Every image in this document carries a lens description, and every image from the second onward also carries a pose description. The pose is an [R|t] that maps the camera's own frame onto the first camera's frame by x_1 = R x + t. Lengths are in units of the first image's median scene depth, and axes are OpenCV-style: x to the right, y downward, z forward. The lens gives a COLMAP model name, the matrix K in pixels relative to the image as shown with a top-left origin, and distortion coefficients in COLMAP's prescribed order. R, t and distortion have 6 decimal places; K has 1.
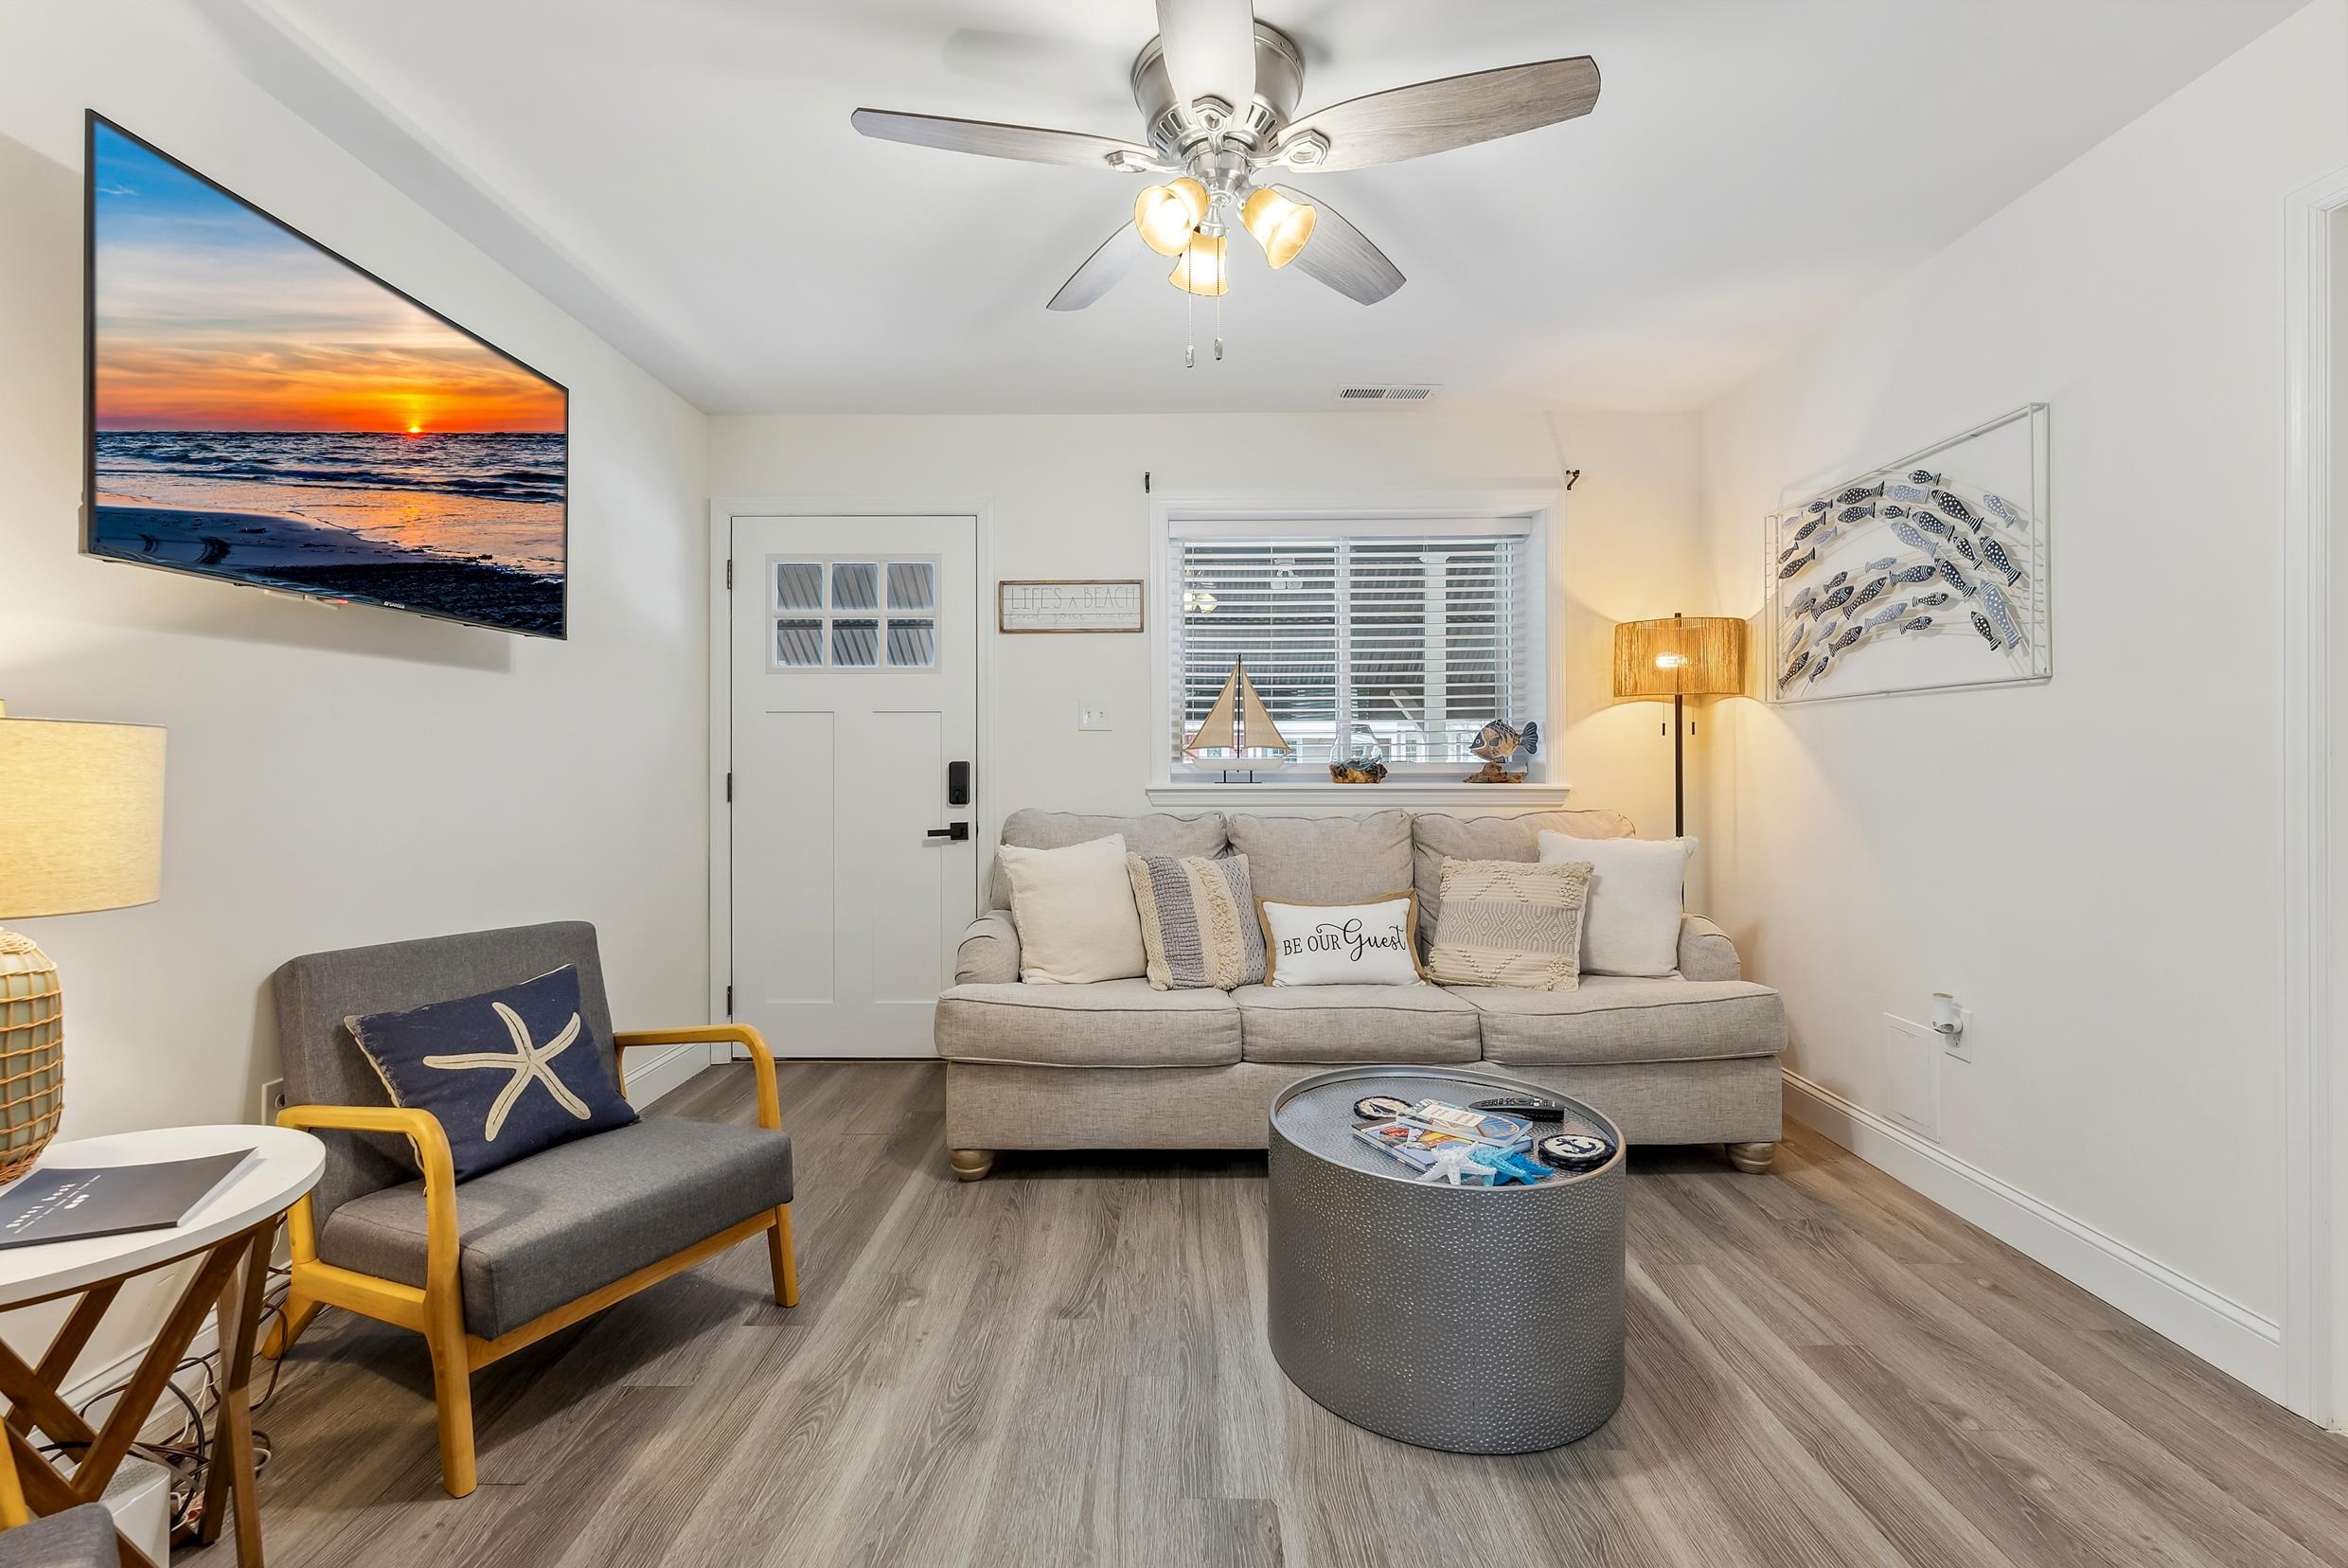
lens RADIAL K [[1014.8, 0, 1174.0], [0, 1014.8, 784.0], [0, 0, 1]] dist [-0.000068, -0.000007]
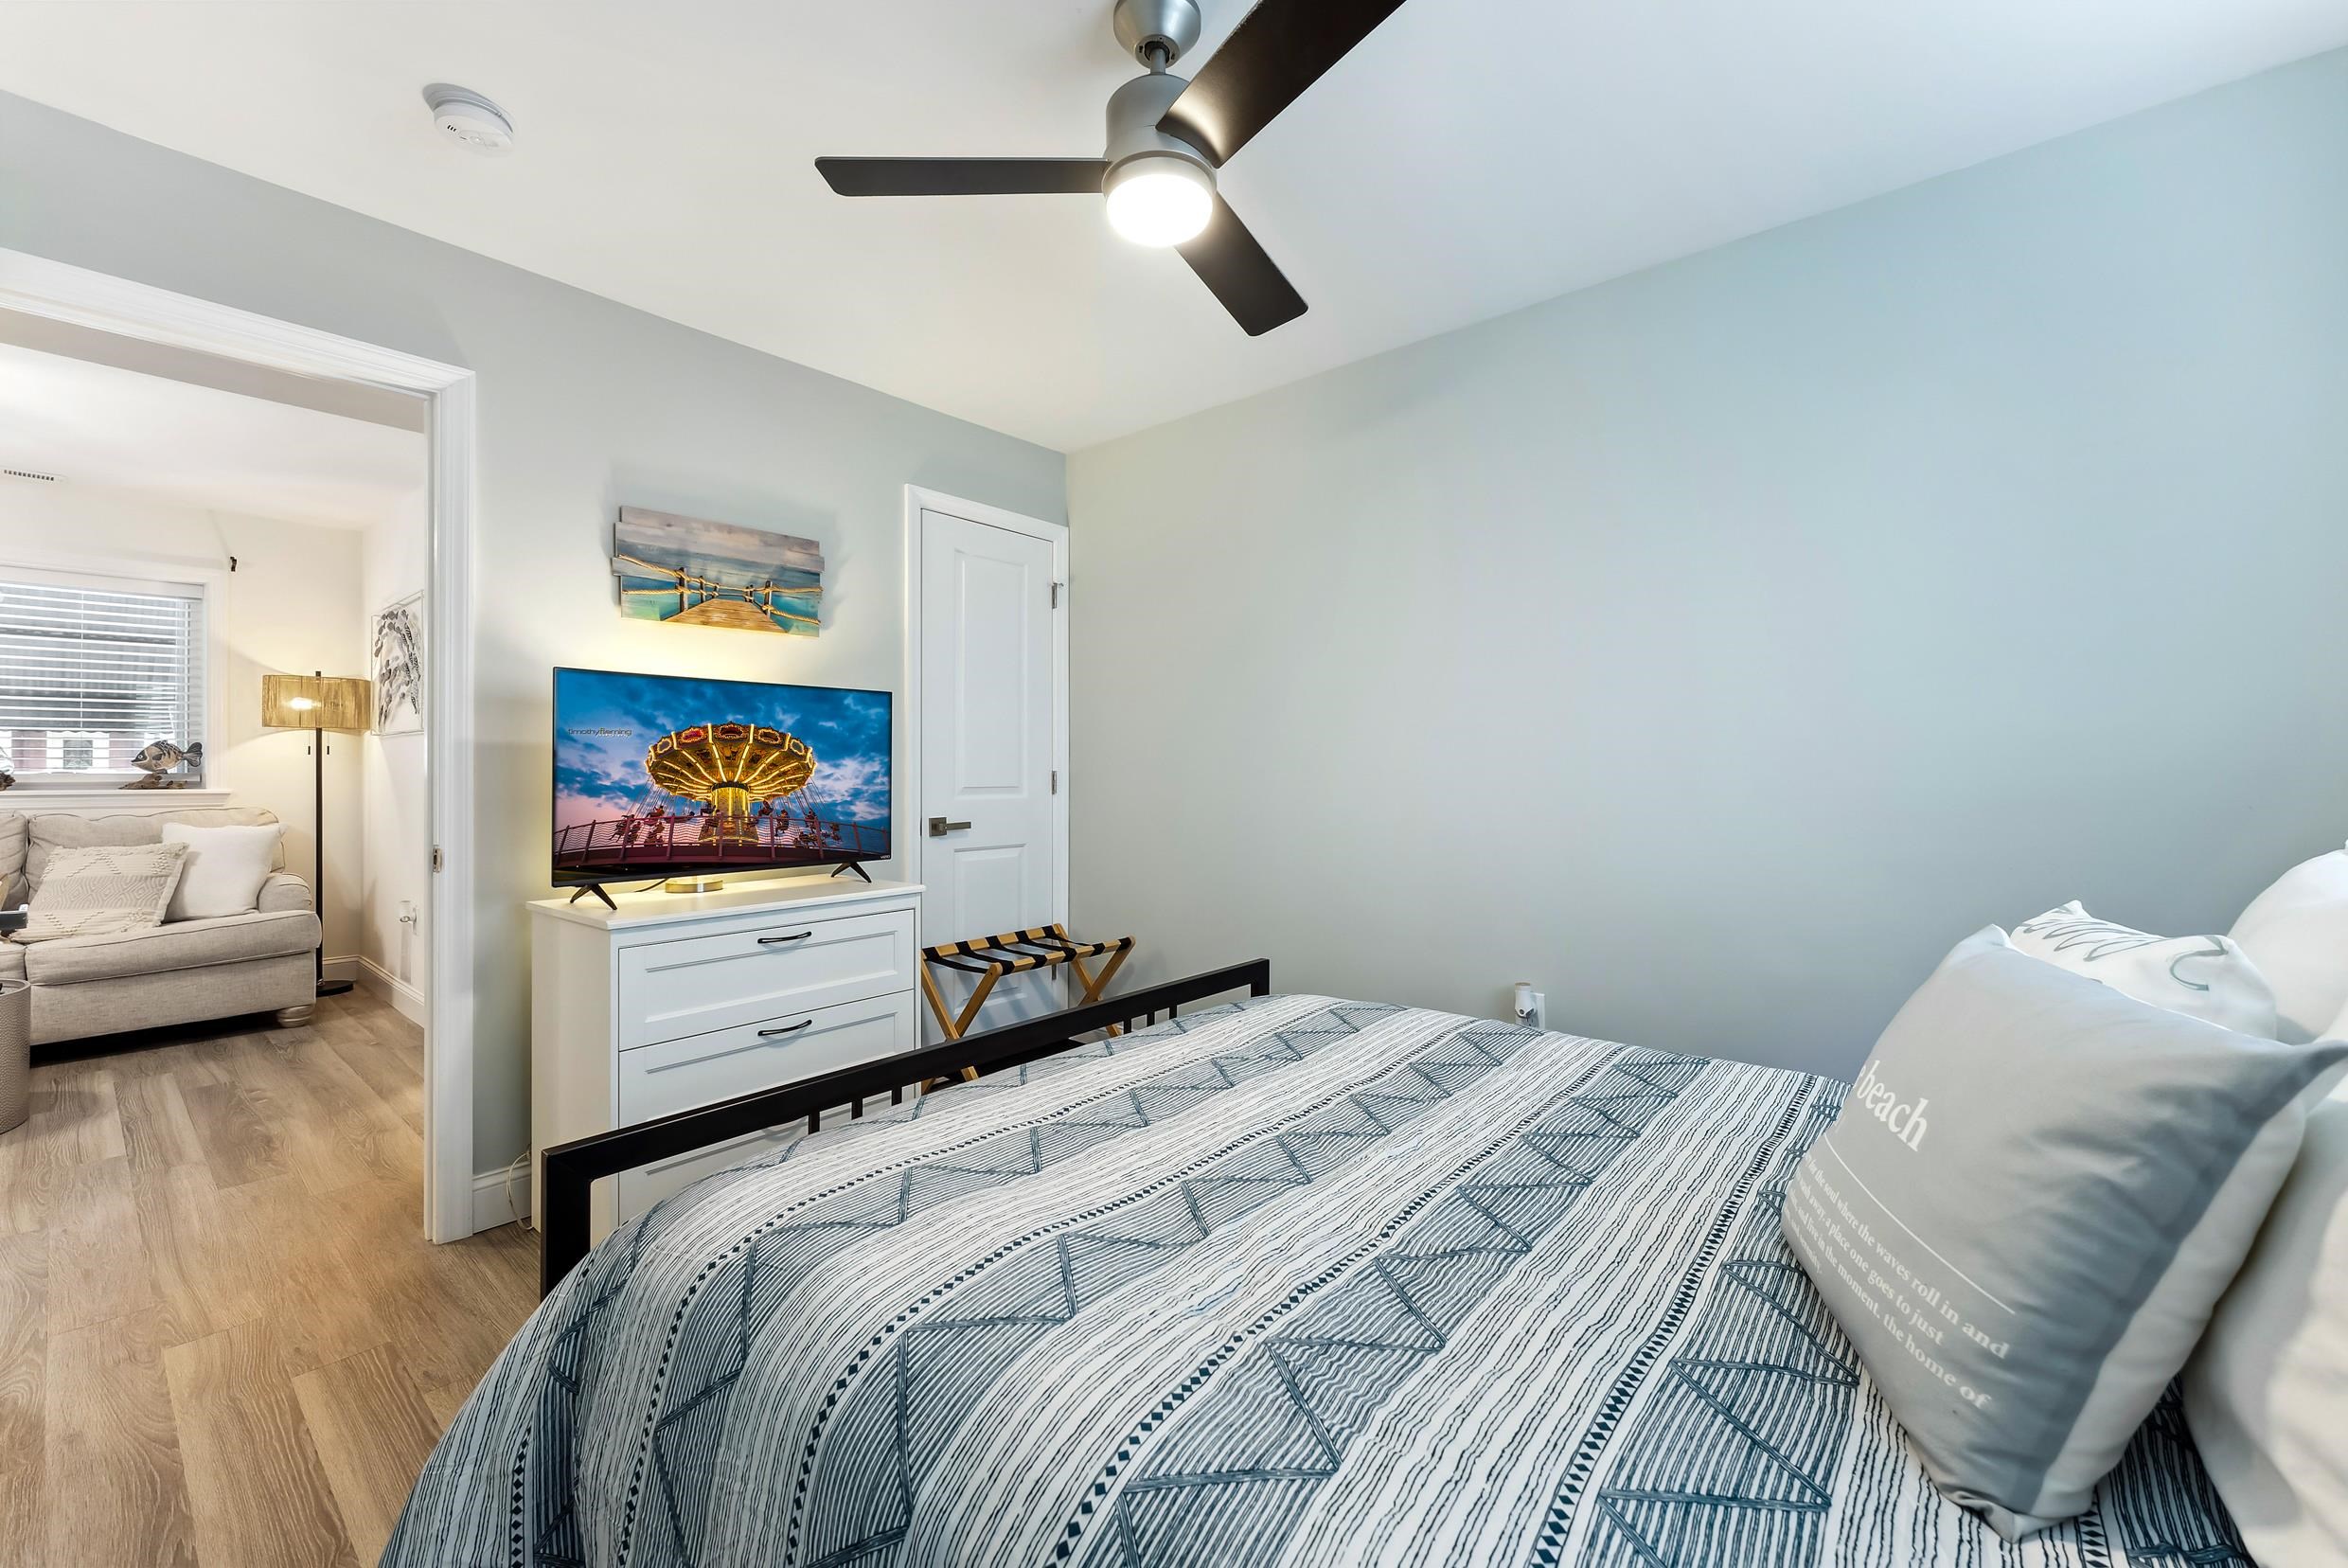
lens RADIAL K [[952.5, 0, 1171.9], [0, 952.5, 769.5], [0, 0, 1]] dist [-0.000396, -0.000173]
pose [[0.648900, -0.002513, 0.760870, 0.252803], [0.017134, 0.999789, -0.011310, 0.010308], [-0.760681, 0.020376, 0.648806, -0.827426]]
